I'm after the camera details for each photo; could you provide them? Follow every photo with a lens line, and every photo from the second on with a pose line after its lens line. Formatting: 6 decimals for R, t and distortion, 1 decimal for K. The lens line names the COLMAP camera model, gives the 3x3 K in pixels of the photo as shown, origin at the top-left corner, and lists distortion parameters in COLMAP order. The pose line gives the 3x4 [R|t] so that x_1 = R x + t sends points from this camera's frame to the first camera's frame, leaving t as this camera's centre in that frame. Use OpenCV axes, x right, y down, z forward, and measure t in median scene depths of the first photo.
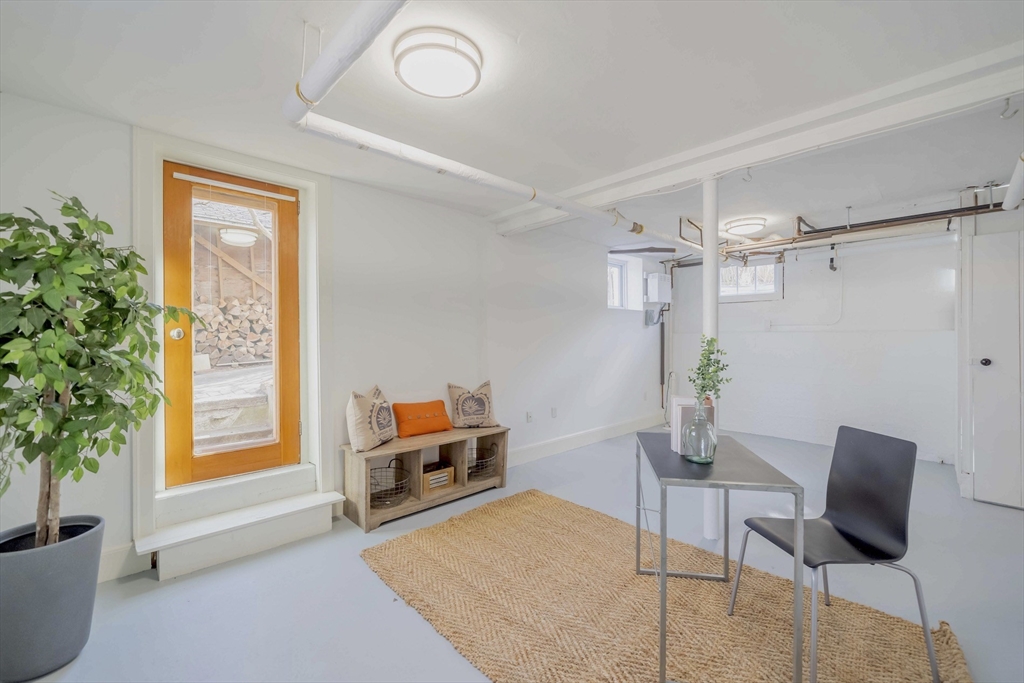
lens RADIAL K [[412.4, 0, 514.0], [0, 412.4, 336.9], [0, 0, 1]] dist [-0.001229, 0.000088]
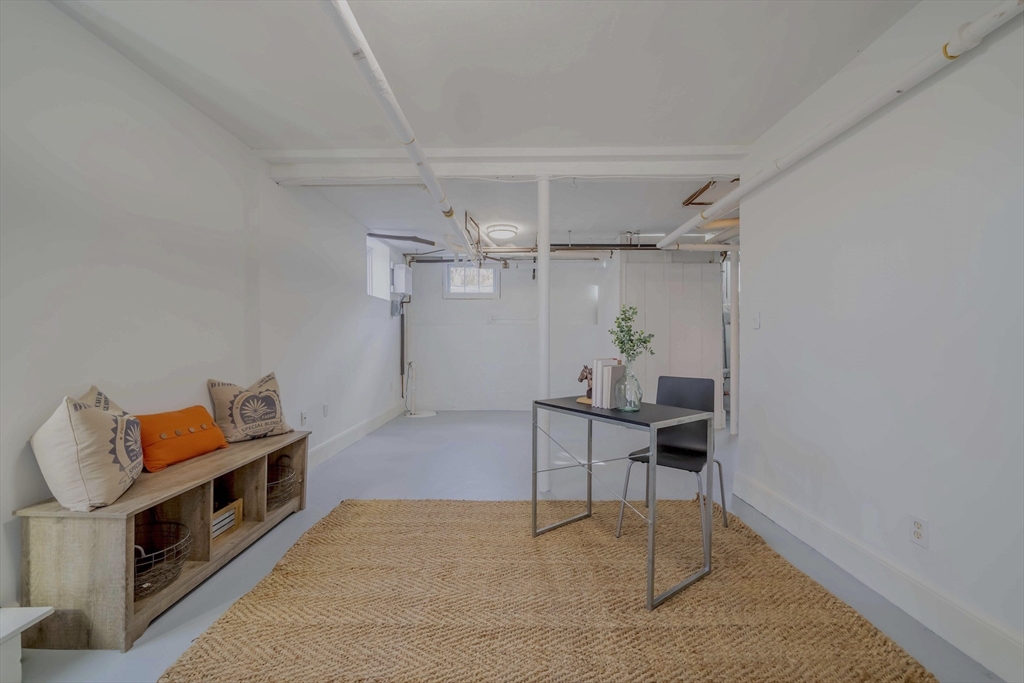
lens RADIAL K [[399.4, 0, 511.5], [0, 399.4, 339.4], [0, 0, 1]] dist [-0.000497, 0.000066]
pose [[0.708376, -0.000040, 0.705835, -0.278549], [-0.003076, 0.999990, 0.003143, 0.044983], [-0.705829, -0.004398, 0.708369, 0.202173]]
